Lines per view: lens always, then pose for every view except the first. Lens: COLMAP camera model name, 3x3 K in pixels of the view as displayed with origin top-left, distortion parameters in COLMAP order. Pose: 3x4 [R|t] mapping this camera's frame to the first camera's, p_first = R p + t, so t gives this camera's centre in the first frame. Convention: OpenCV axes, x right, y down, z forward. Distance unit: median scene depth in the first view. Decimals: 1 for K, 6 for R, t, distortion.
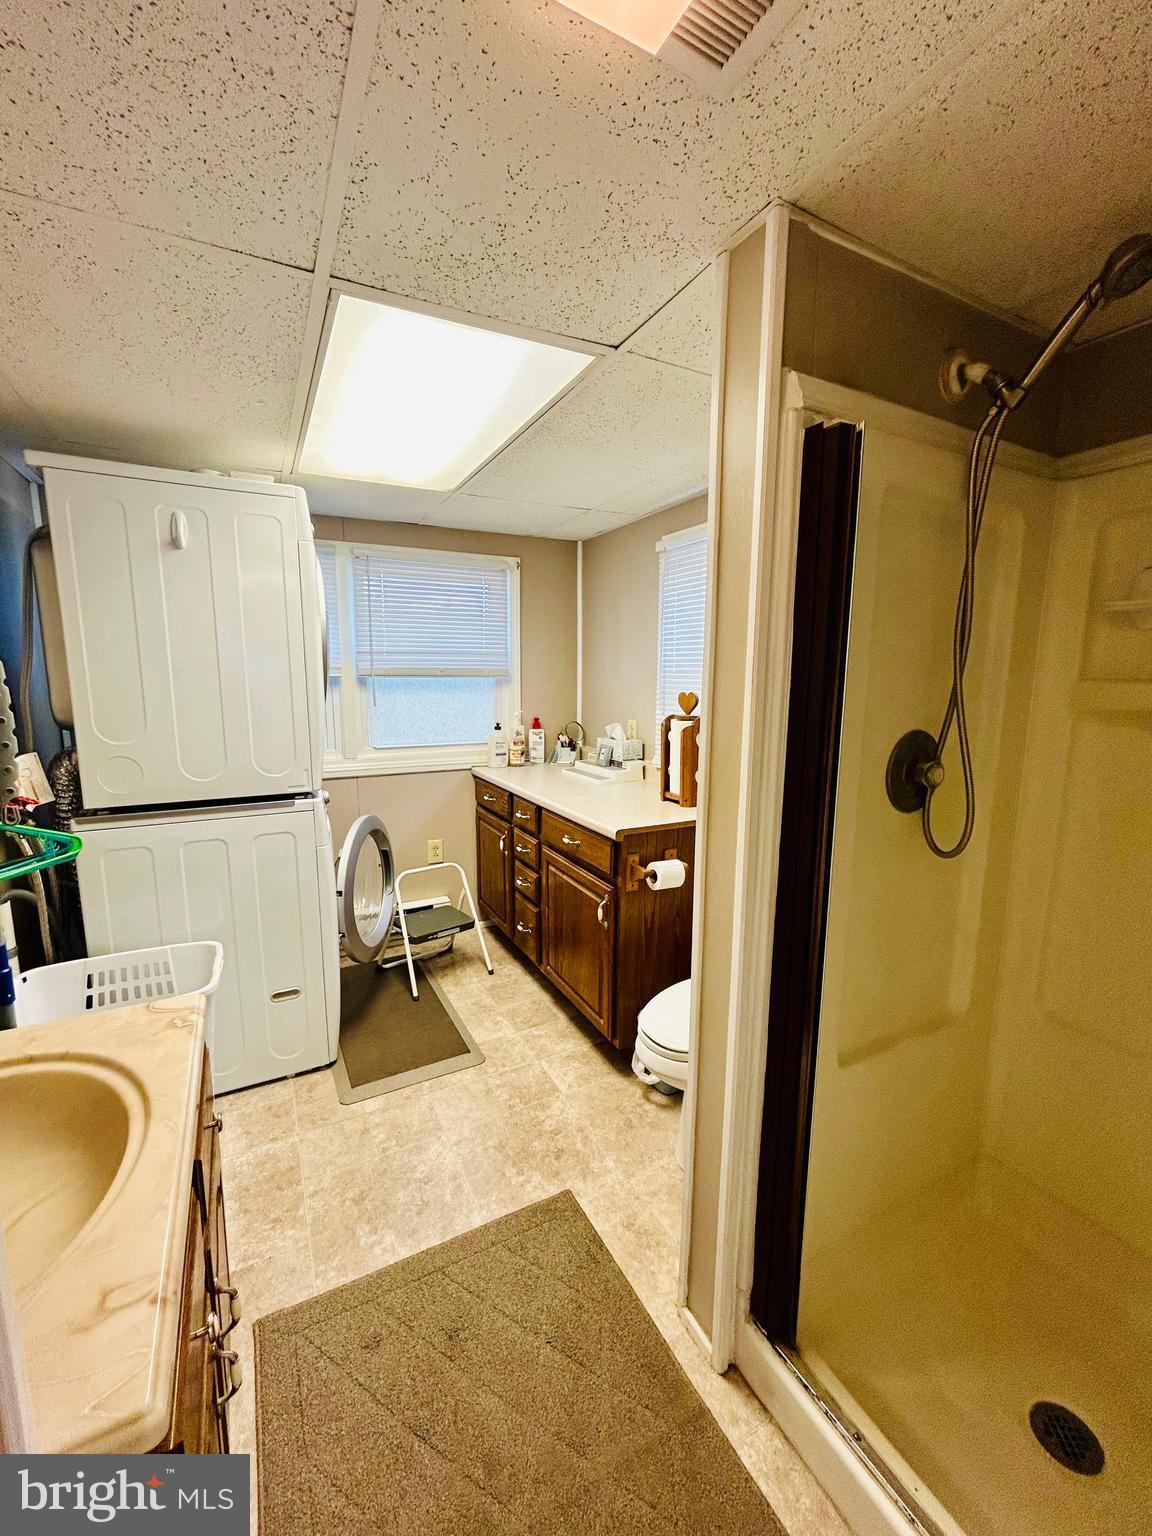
lens RADIAL K [[620.4, 0, 578.4], [0, 620.4, 766.5], [0, 0, 1]] dist [0.001636, -0.001007]
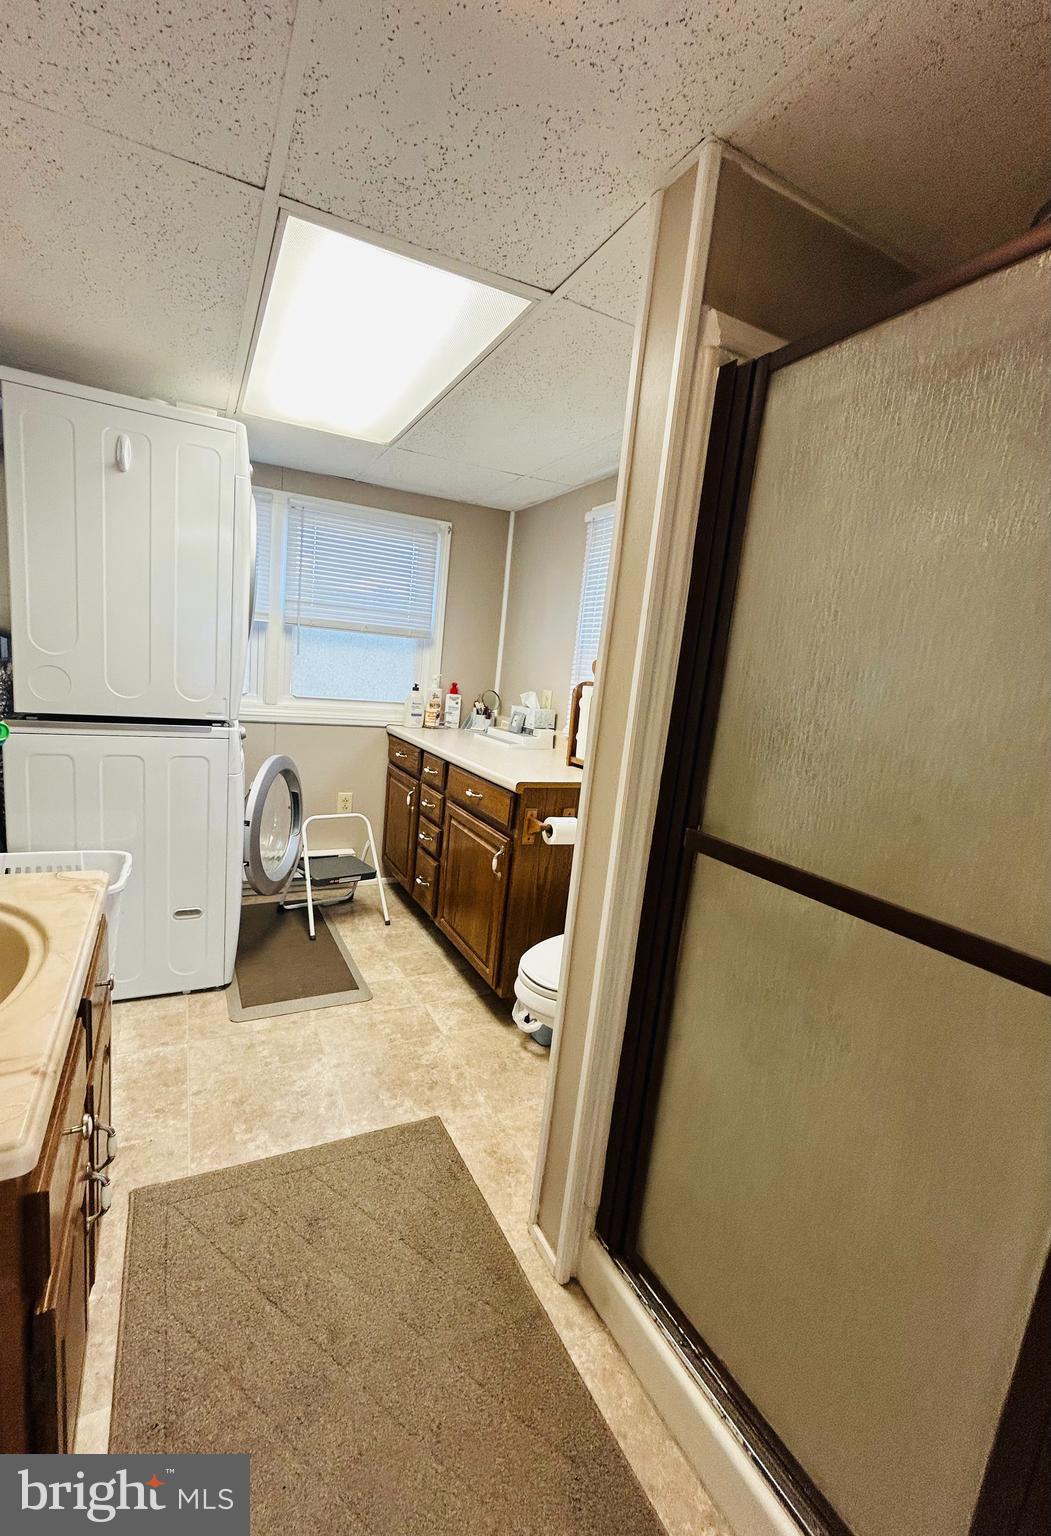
lens RADIAL K [[621.6, 0, 478.6], [0, 621.6, 768.3], [0, 0, 1]] dist [0.000599, 0.000275]
pose [[0.995428, 0.089039, -0.034556, 0.043018], [-0.088629, 0.995977, 0.013228, 0.098925], [0.035595, -0.010104, 0.999315, -0.036636]]
